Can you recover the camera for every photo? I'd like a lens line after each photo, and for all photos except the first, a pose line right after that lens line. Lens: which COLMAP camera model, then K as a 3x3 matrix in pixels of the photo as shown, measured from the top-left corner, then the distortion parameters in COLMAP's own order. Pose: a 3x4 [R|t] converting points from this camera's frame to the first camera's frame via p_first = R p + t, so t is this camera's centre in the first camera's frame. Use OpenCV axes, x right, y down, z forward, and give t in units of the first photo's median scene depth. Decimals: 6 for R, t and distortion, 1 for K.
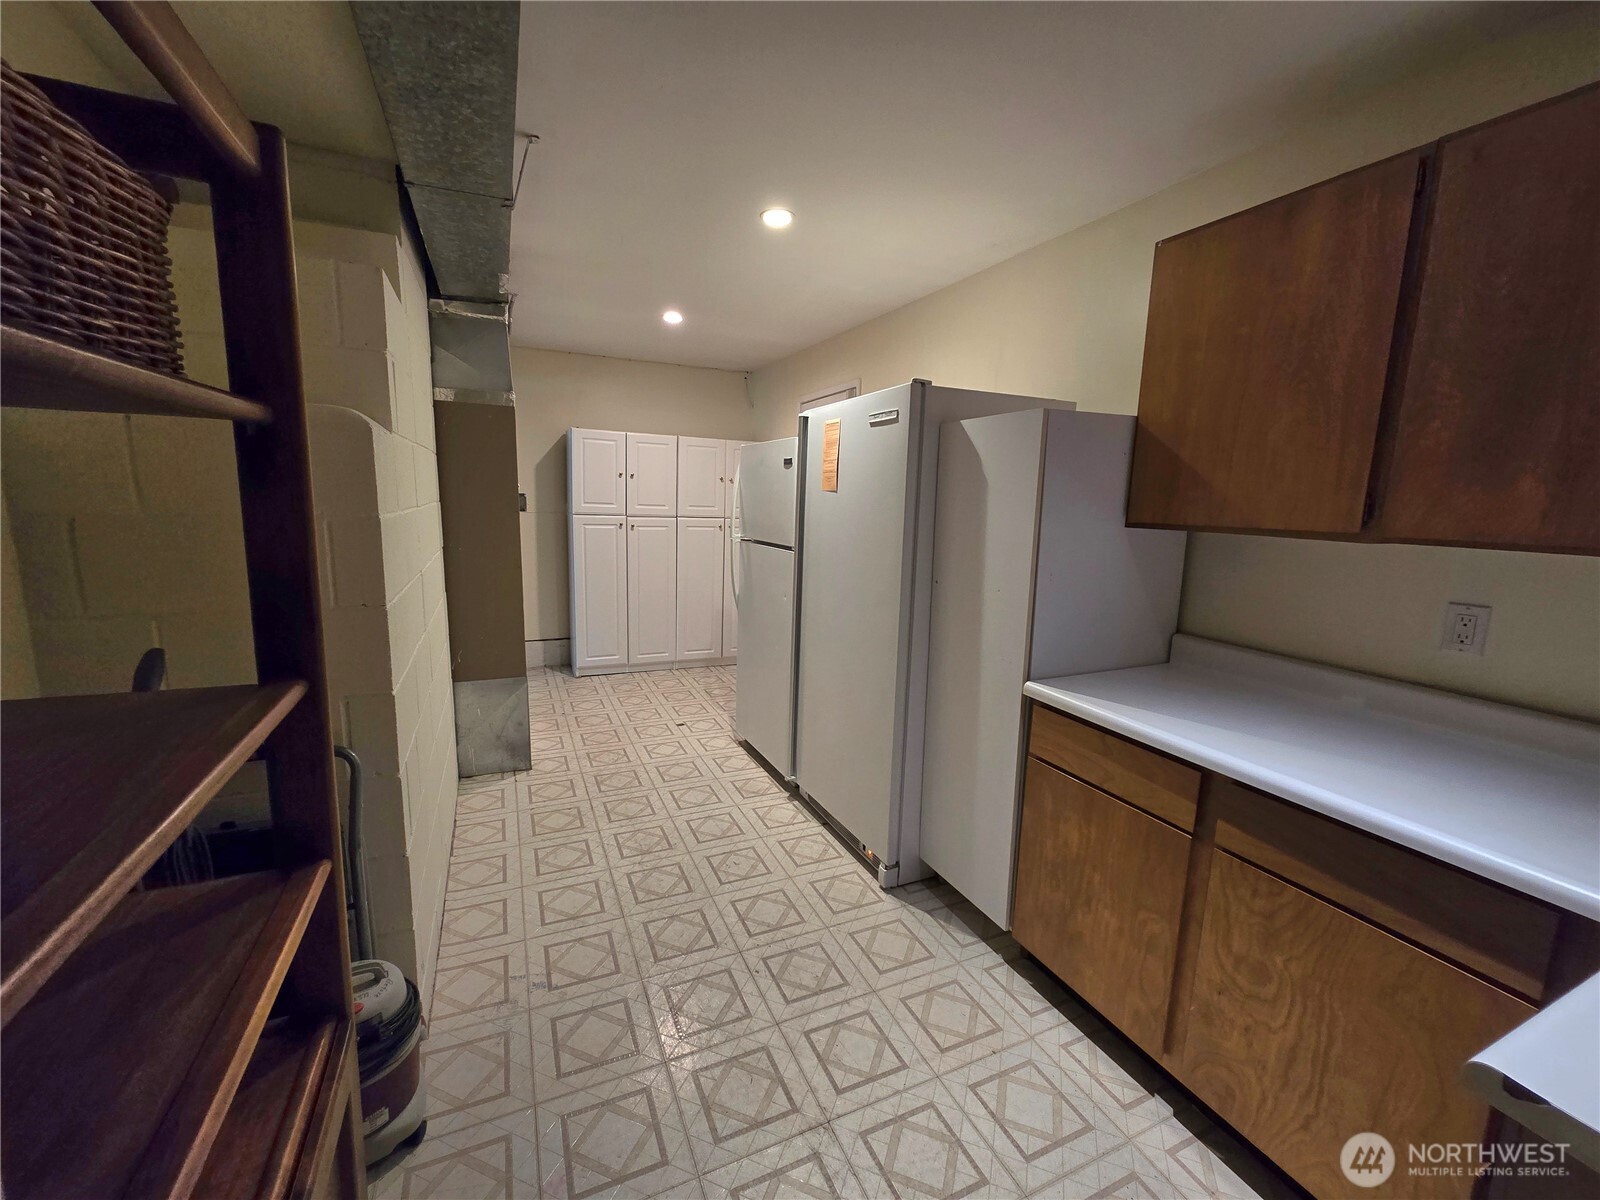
lens RADIAL K [[650.6, 0, 791.1], [0, 650.6, 598.4], [0, 0, 1]] dist [-0.002624, 0.001501]
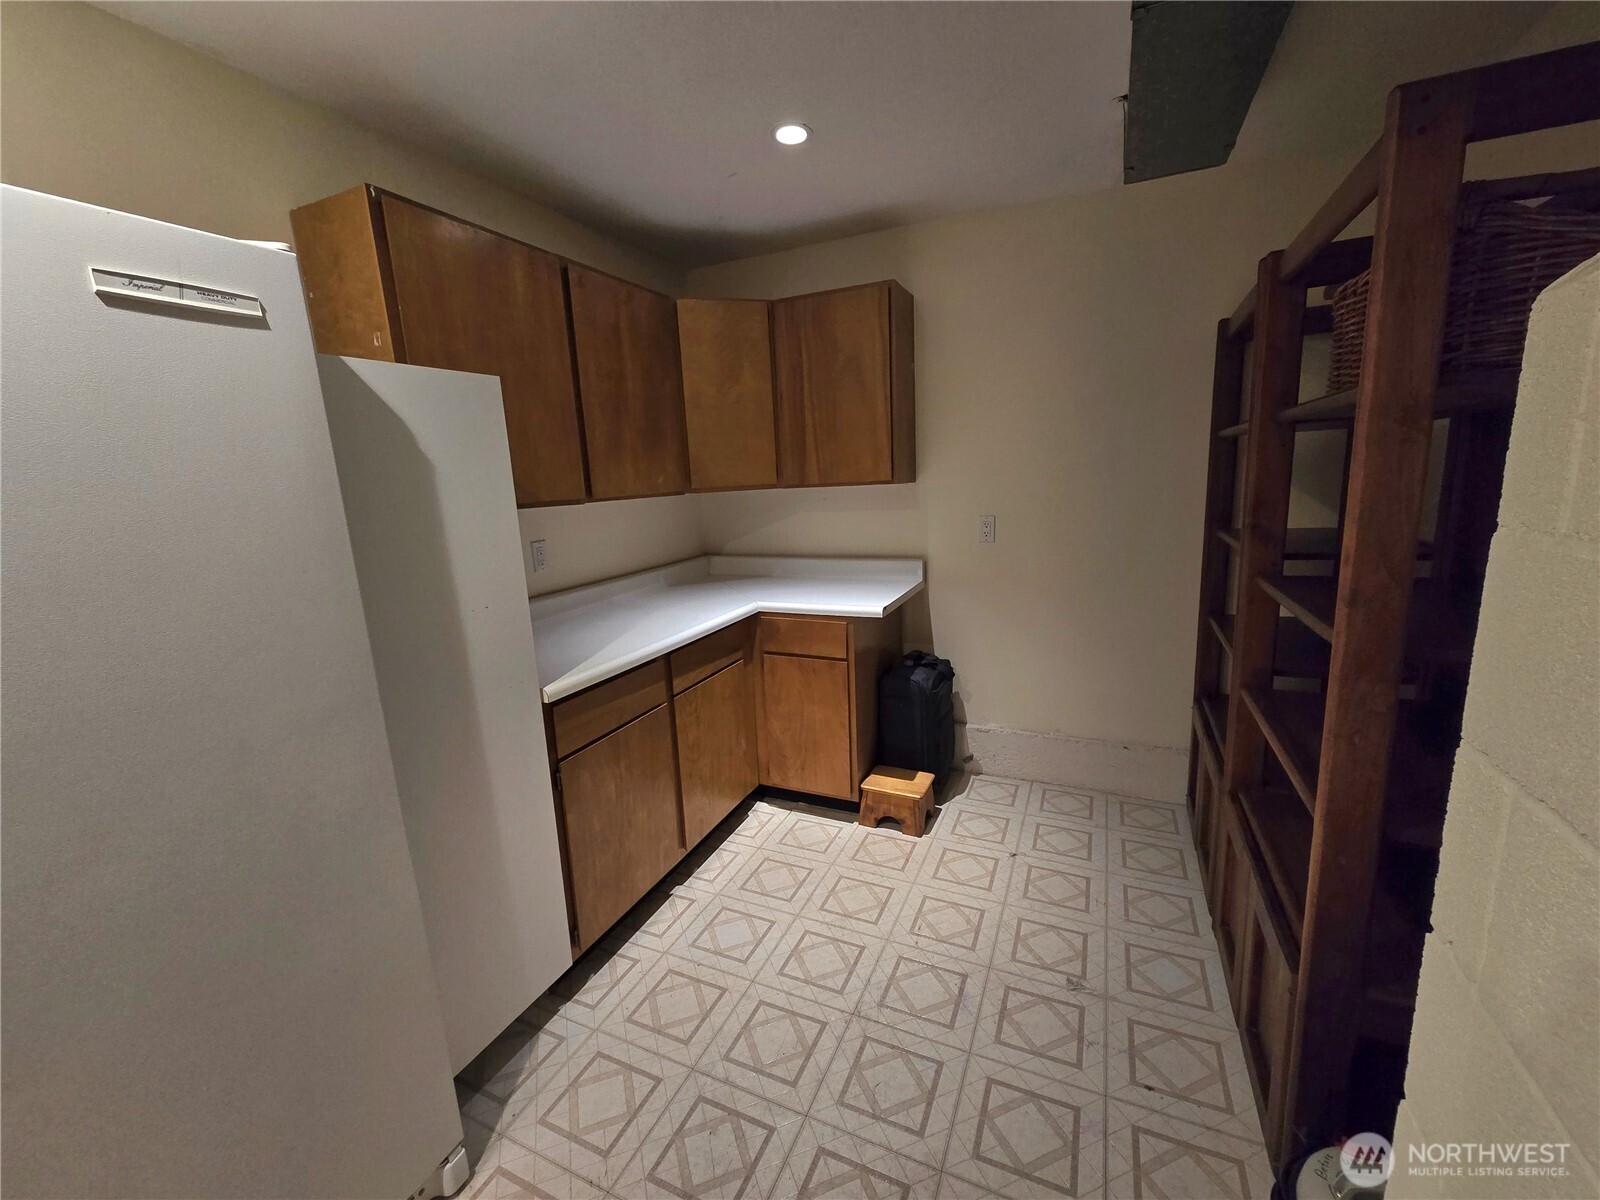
lens RADIAL K [[650.6, 0, 802.8], [0, 650.6, 602.6], [0, 0, 1]] dist [-0.002624, 0.001501]
pose [[-0.661002, -0.150241, 0.735190, -0.557845], [0.140458, 0.937662, 0.317903, -0.238639], [-0.737121, 0.313398, -0.598694, 1.358332]]
